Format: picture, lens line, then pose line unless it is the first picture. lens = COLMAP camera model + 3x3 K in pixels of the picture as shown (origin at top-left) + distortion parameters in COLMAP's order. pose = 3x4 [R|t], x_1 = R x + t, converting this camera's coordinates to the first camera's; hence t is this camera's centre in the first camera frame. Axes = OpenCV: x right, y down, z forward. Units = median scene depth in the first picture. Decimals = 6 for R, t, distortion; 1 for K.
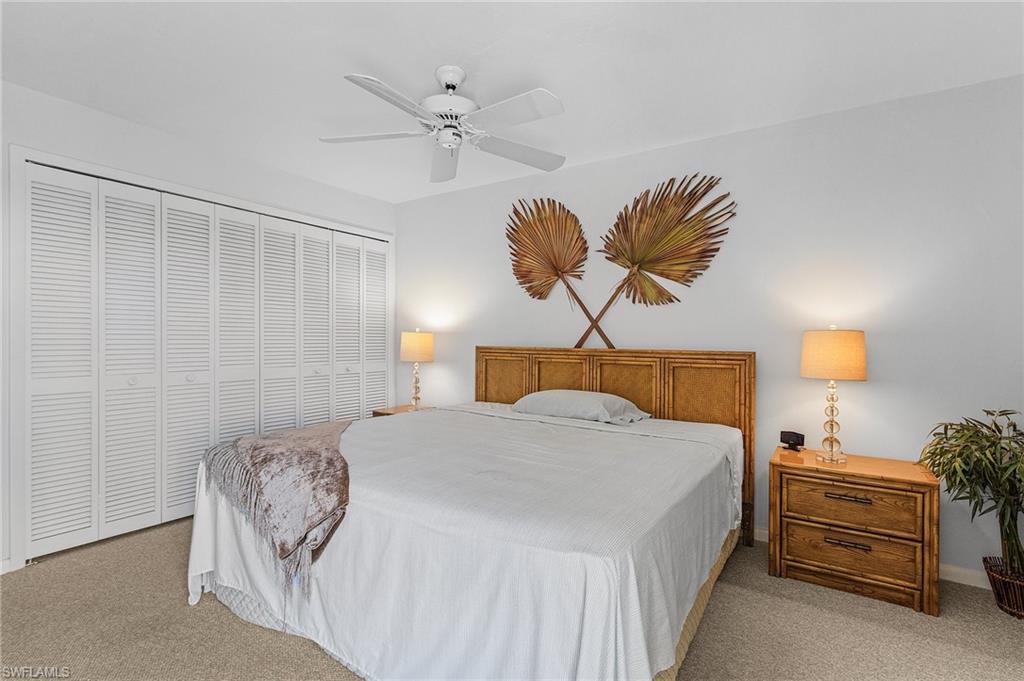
lens RADIAL K [[494.9, 0, 502.6], [0, 494.9, 340.8], [0, 0, 1]] dist [0.005900, 0.000543]
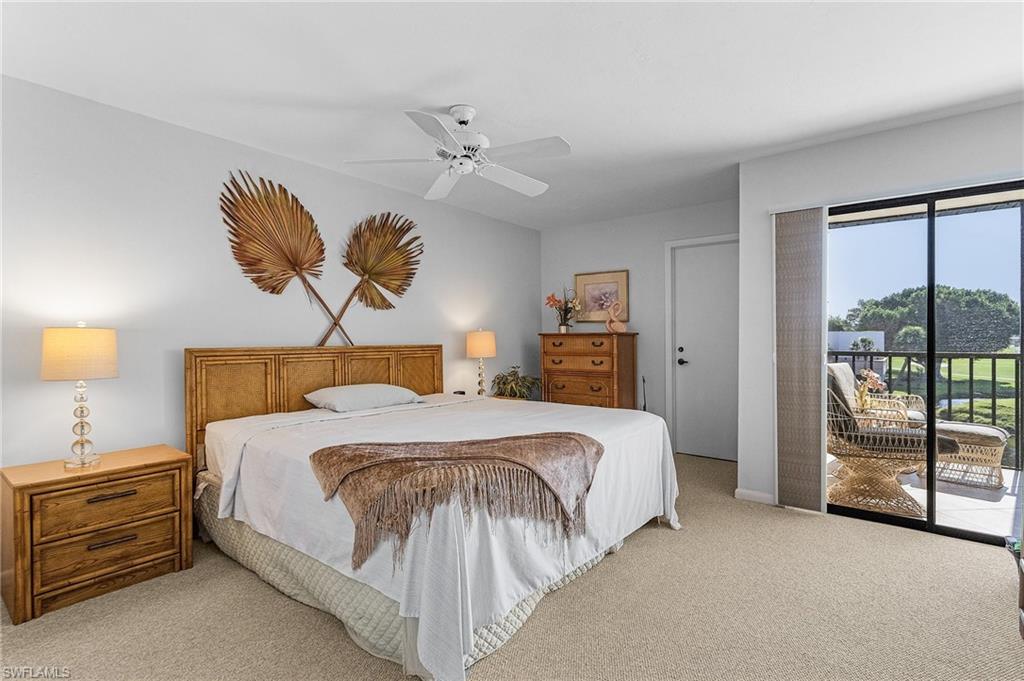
lens RADIAL K [[494.9, 0, 505.9], [0, 494.9, 339.2], [0, 0, 1]] dist [0.005900, 0.000543]
pose [[0.078806, -0.013982, 0.996792, -0.809756], [0.005744, 0.999891, 0.013572, -0.011296], [-0.996873, 0.004656, 0.078878, 0.523527]]
